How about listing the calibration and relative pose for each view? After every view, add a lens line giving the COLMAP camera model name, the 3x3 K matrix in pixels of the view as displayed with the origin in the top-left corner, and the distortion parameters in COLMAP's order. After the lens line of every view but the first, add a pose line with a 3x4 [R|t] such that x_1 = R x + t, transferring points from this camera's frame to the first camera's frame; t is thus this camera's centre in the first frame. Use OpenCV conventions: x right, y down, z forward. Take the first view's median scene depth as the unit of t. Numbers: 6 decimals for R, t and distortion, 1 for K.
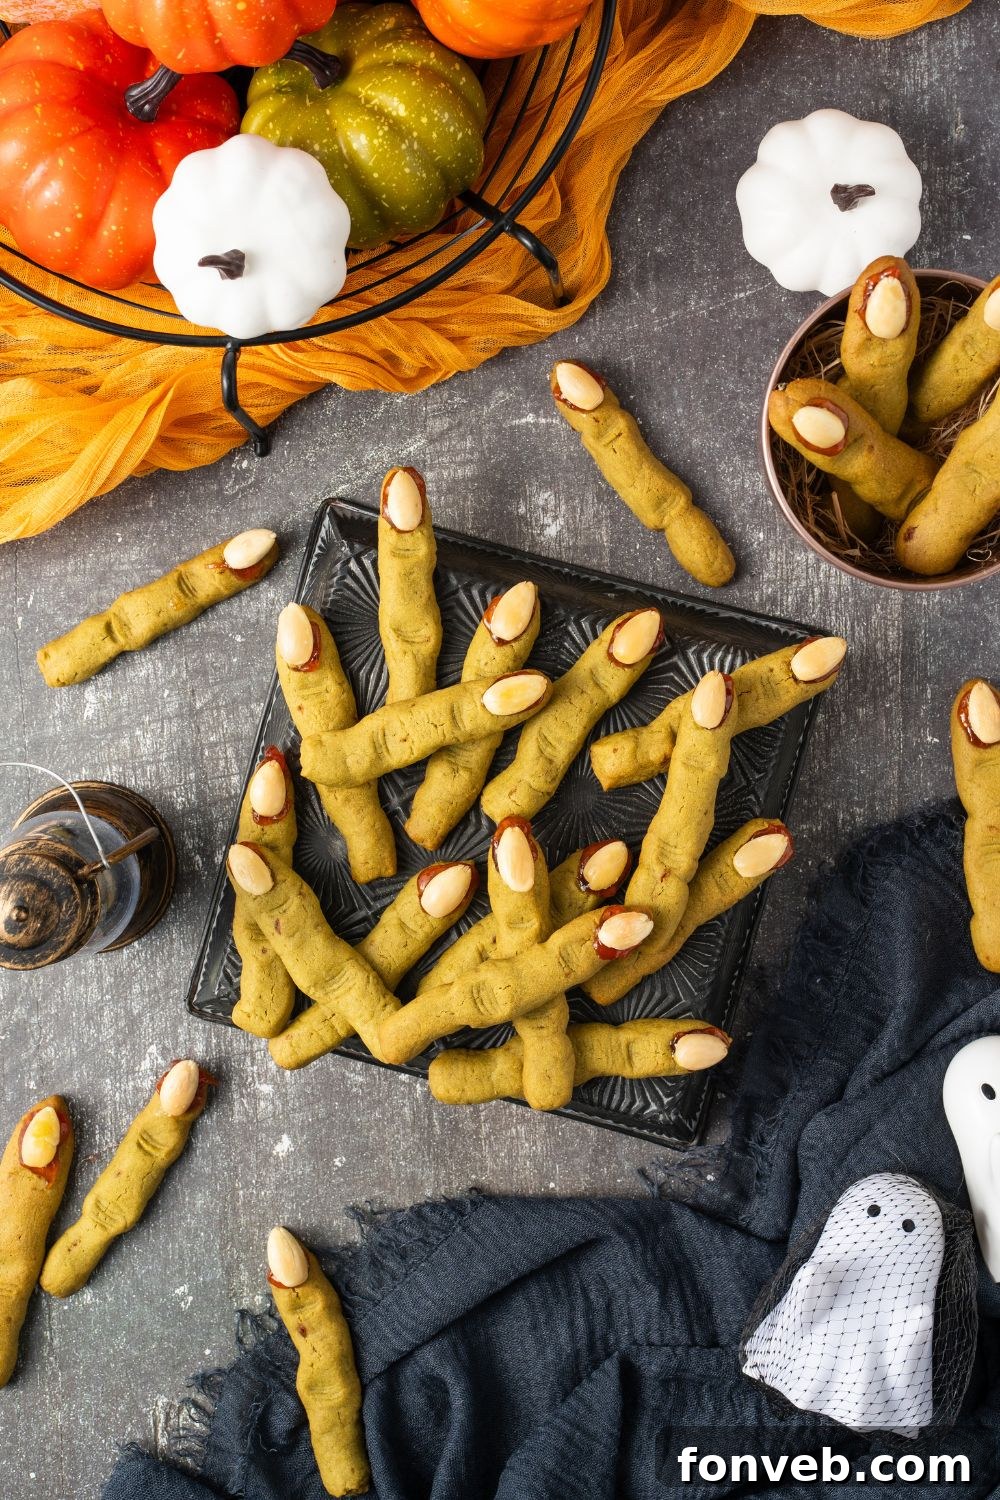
lens RADIAL K [[2606.4, 0, 571.4], [0, 2606.4, 603.9], [0, 0, 1]] dist [-0.012663, 0.000000]
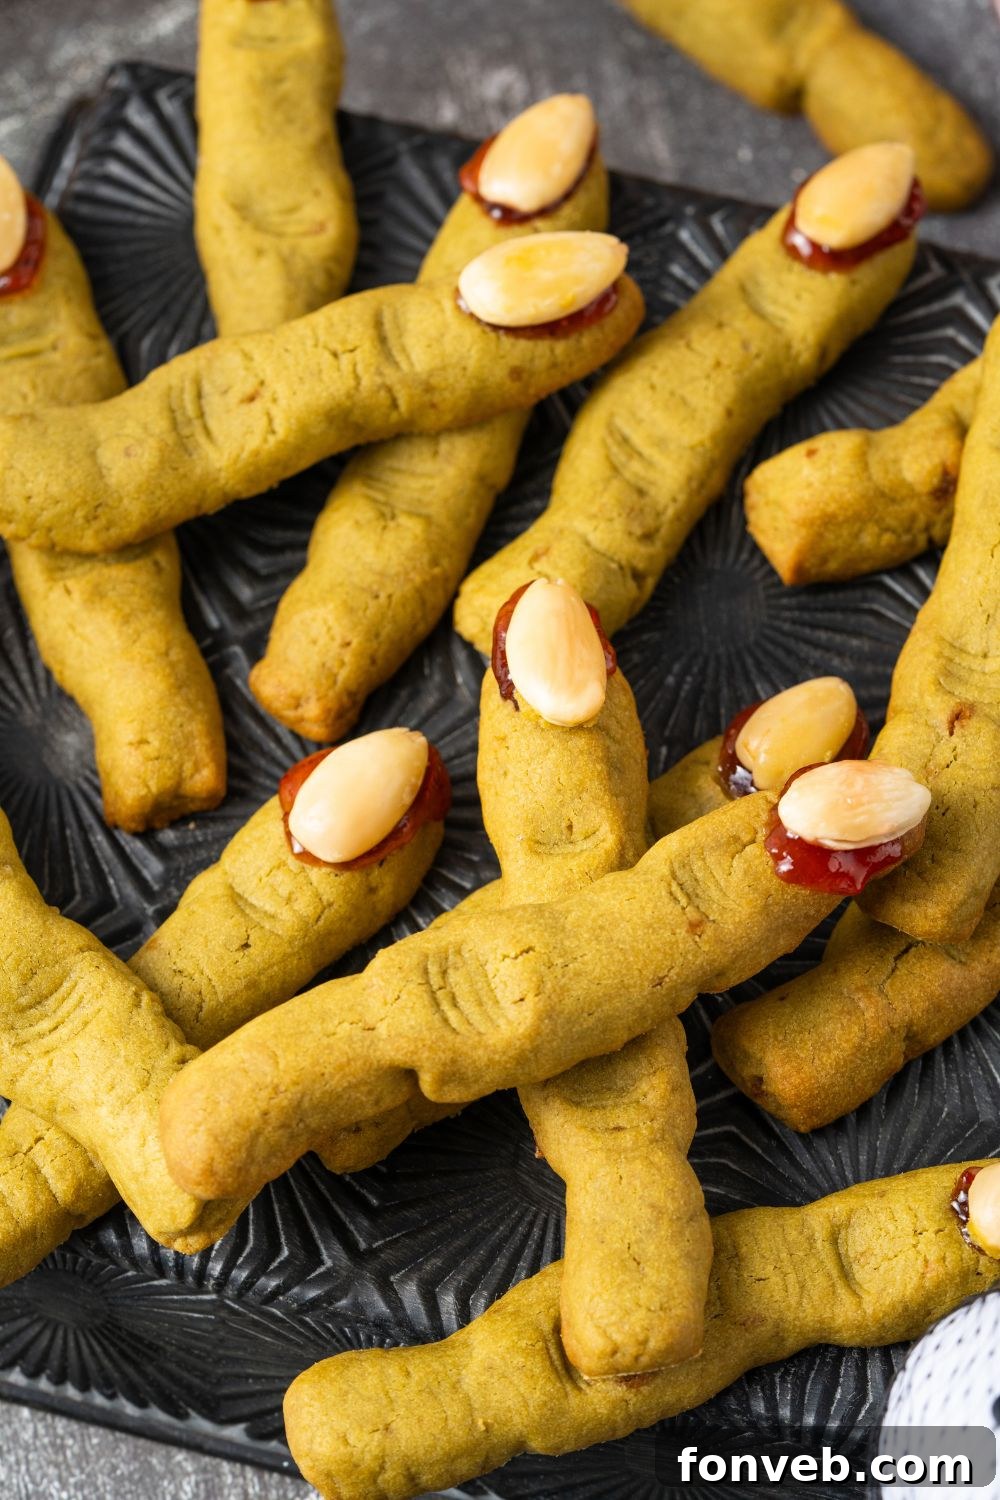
lens RADIAL K [[4754.0, 0, 495.2], [0, 4754.0, 696.6], [0, 0, 1]] dist [-0.158634, 0.000000]
pose [[0.999382, -0.018193, -0.030069, -0.008725], [0.002674, 0.892473, -0.451093, 0.394328], [0.035042, 0.450734, 0.891970, 0.399366]]
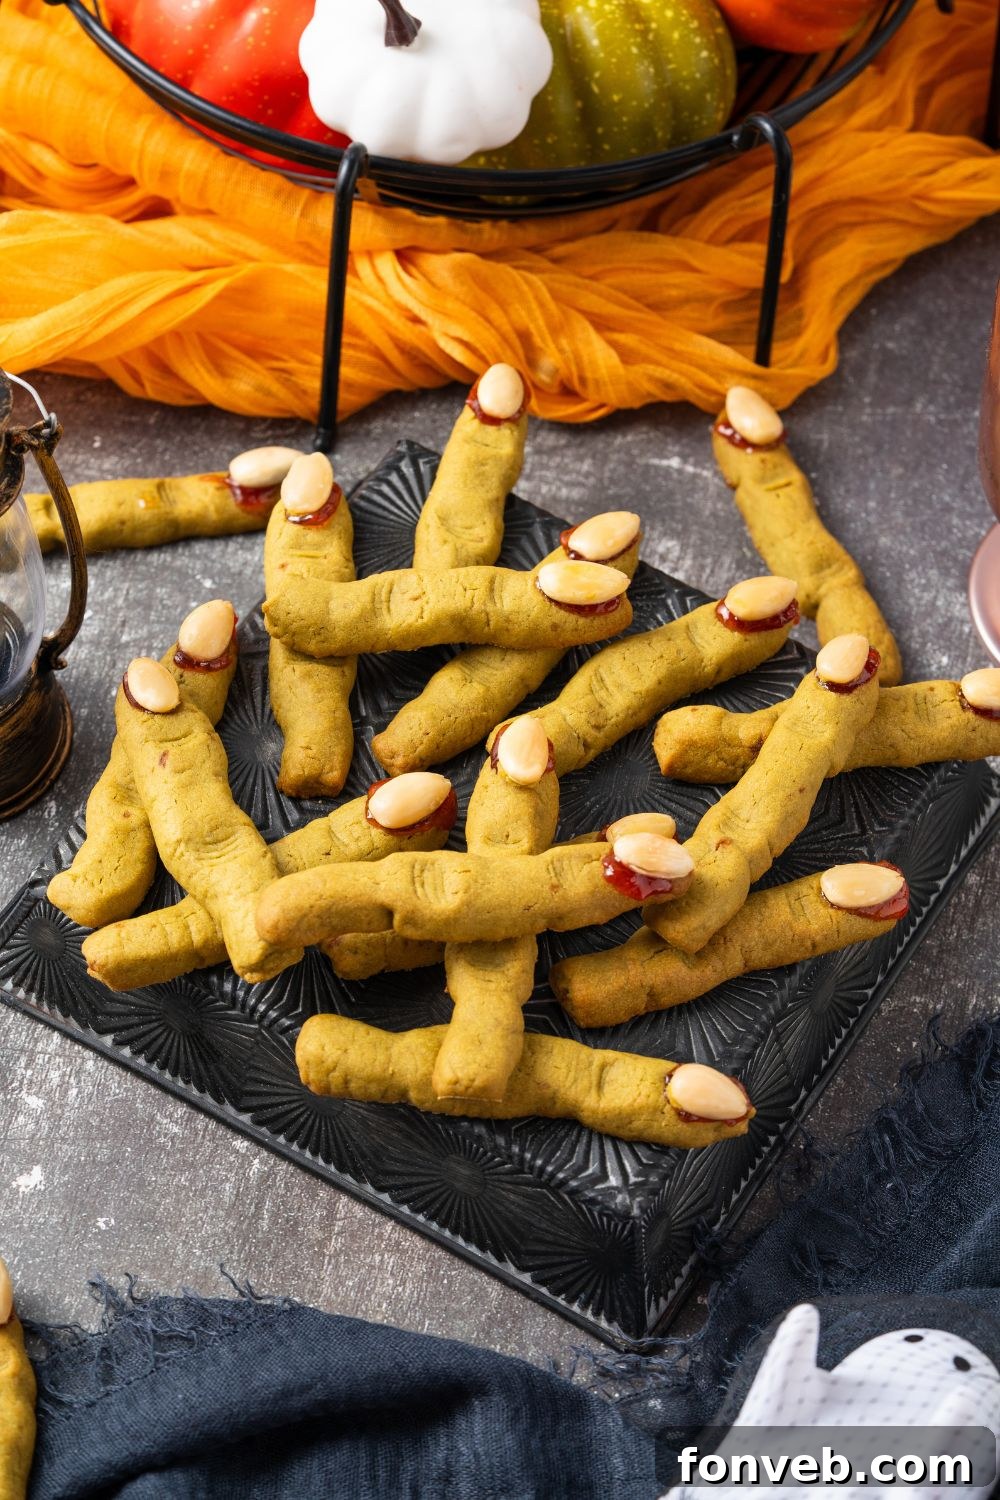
lens RADIAL K [[4262.3, 0, 503.4], [0, 4262.3, 747.8], [0, 0, 1]] dist [-0.103240, 0.000000]
pose [[0.961536, 0.248892, -0.116199, 0.102992], [-0.267542, 0.752804, -0.601421, 0.765608], [-0.062214, 0.609376, 0.790437, 0.097768]]
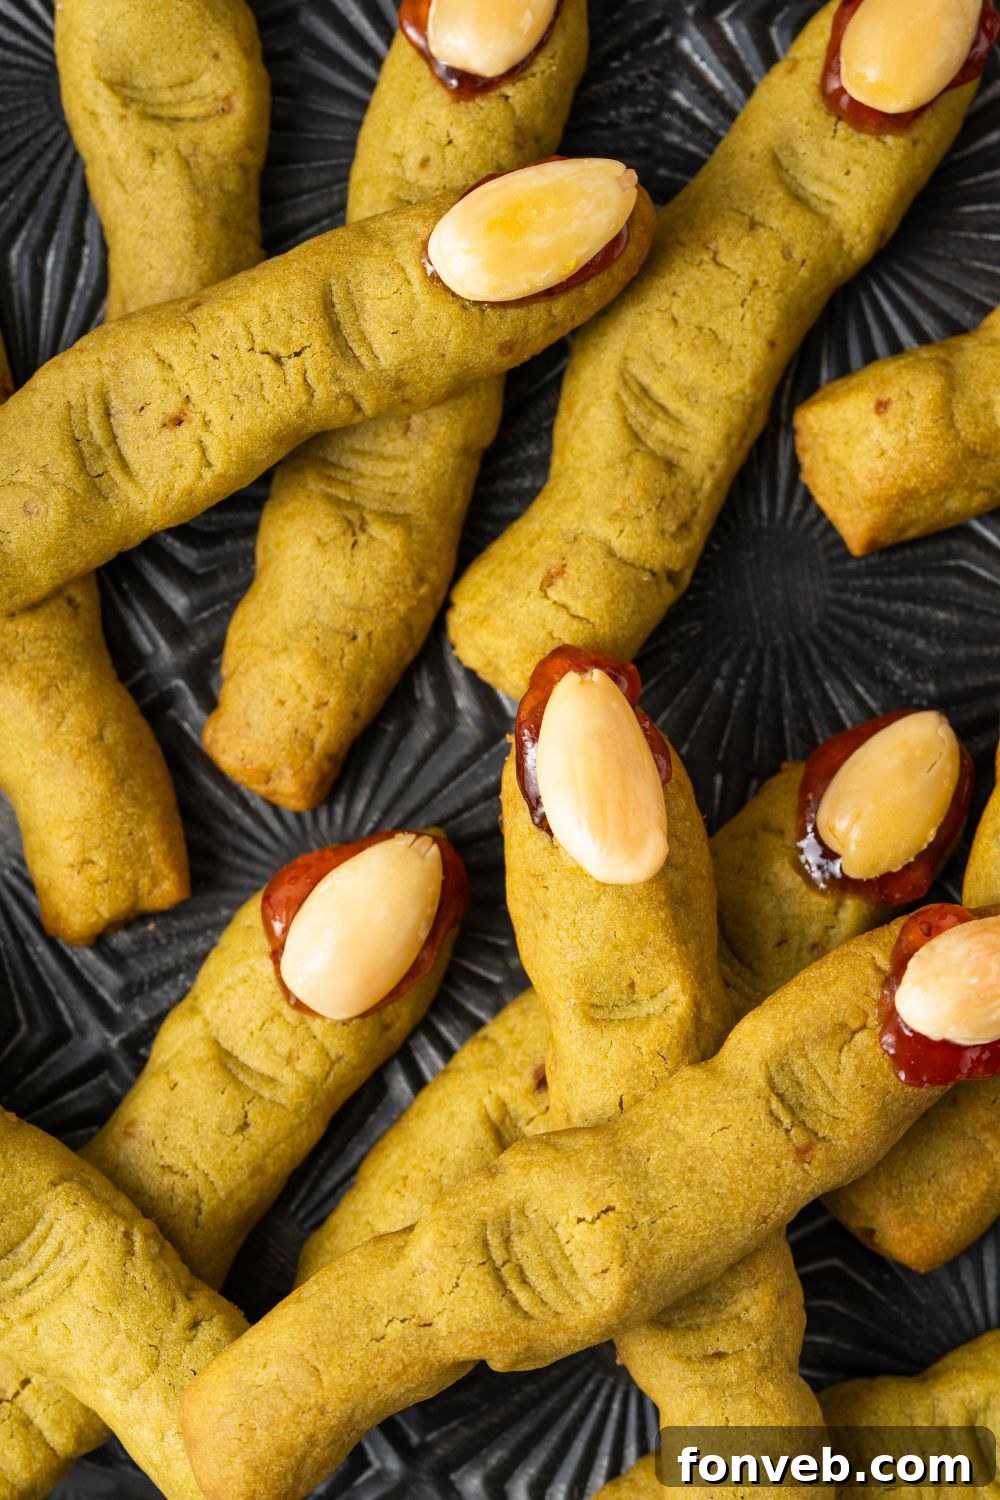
lens RADIAL K [[5060.9, 0, 494.0], [0, 5060.9, 752.4], [0, 0, 1]] dist [-0.252405, 0.000000]
pose [[0.995475, -0.094450, 0.010459, -0.037001], [0.094866, 0.994154, -0.051556, 0.120536], [-0.005529, 0.052315, 0.998615, 0.420596]]
